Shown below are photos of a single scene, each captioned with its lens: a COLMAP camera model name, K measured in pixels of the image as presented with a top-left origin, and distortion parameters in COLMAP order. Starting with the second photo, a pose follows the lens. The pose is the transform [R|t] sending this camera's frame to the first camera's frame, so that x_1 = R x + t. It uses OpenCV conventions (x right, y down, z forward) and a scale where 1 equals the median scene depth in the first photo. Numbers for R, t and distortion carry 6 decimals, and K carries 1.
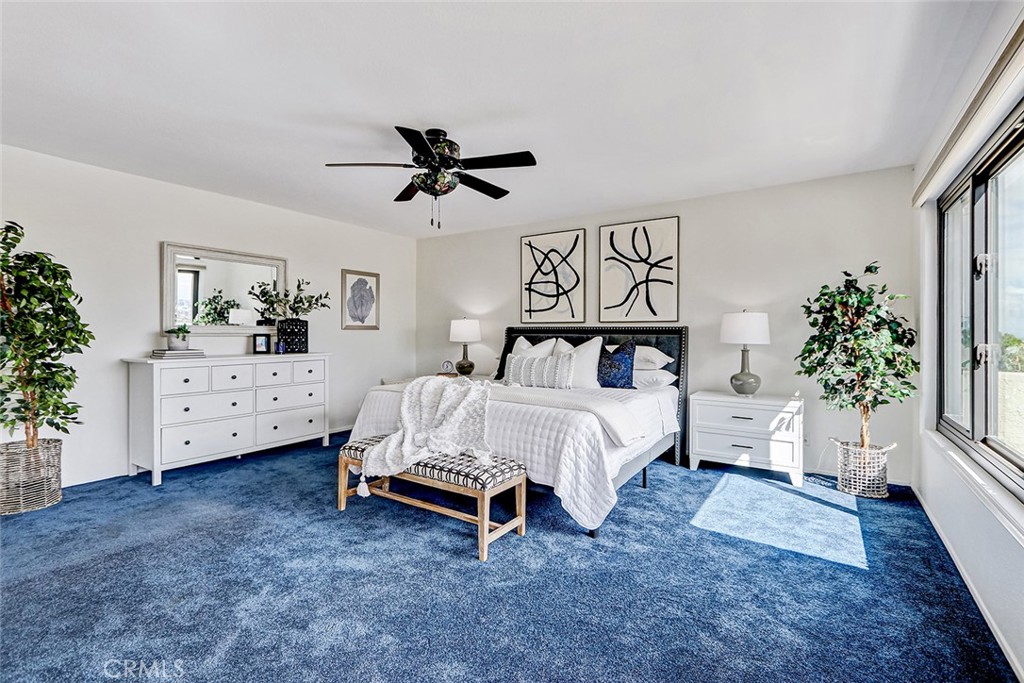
lens RADIAL K [[471.4, 0, 522.4], [0, 471.4, 333.1], [0, 0, 1]] dist [0.001095, -0.000038]
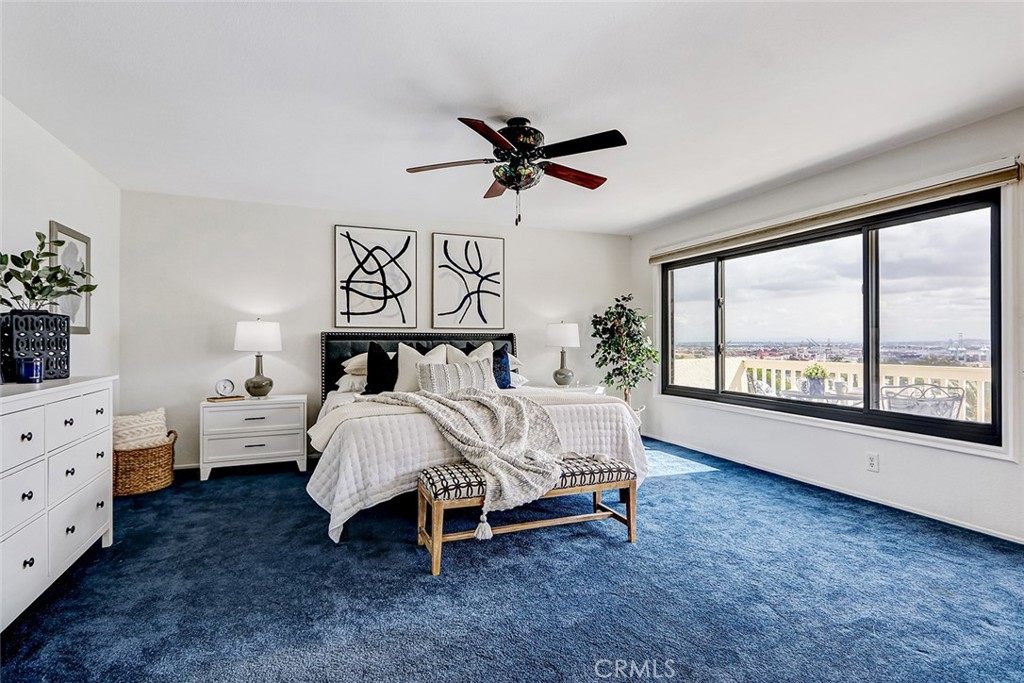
lens RADIAL K [[471.4, 0, 516.7], [0, 471.4, 339.3], [0, 0, 1]] dist [0.001095, -0.000038]
pose [[0.580110, -0.001737, 0.814536, -0.542977], [0.003498, 0.999994, -0.000359, 0.001231], [-0.814531, 0.003057, 0.580113, 0.271714]]
